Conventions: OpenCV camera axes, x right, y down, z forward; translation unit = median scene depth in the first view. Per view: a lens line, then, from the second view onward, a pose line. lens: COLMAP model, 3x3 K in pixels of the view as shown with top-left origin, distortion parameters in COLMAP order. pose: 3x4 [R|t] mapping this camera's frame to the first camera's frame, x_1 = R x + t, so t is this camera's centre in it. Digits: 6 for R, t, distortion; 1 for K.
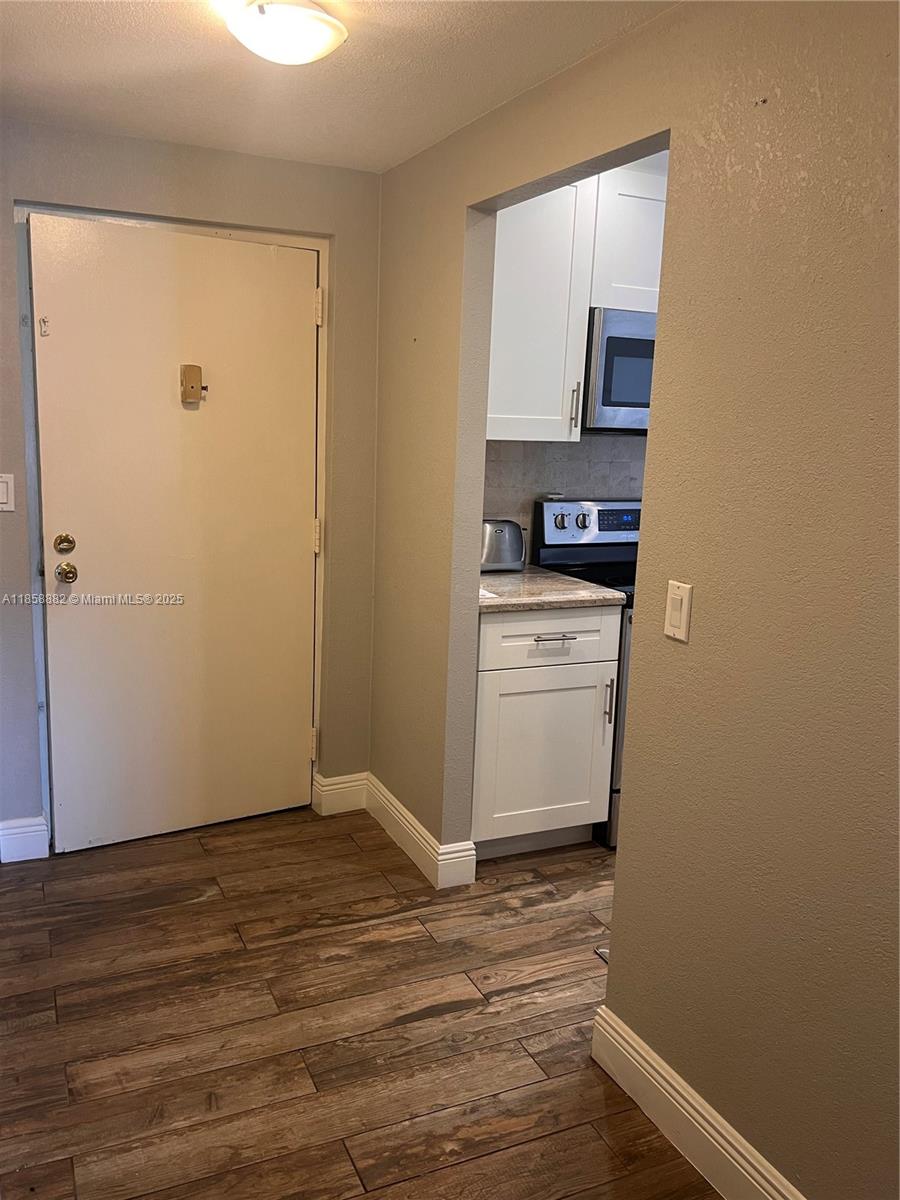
lens RADIAL K [[940.1, 0, 448.4], [0, 940.1, 599.8], [0, 0, 1]] dist [0.007639, 0.000517]
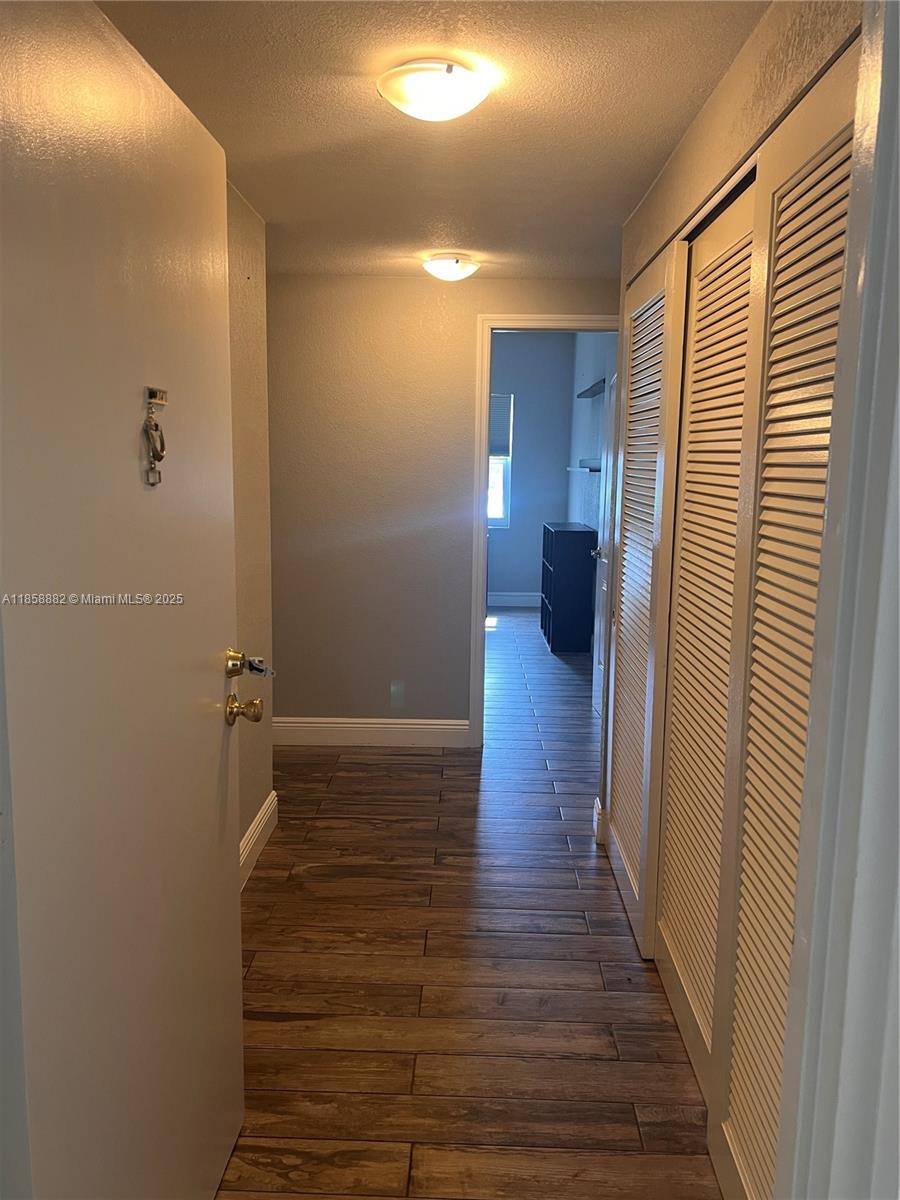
lens RADIAL K [[940.1, 0, 448.8], [0, 940.1, 599.9], [0, 0, 1]] dist [0.007639, 0.000517]
pose [[-0.890024, -0.119358, 0.440011, -0.593875], [0.037743, 0.942519, 0.332014, -0.339756], [-0.454348, 0.312108, -0.834360, 1.679833]]
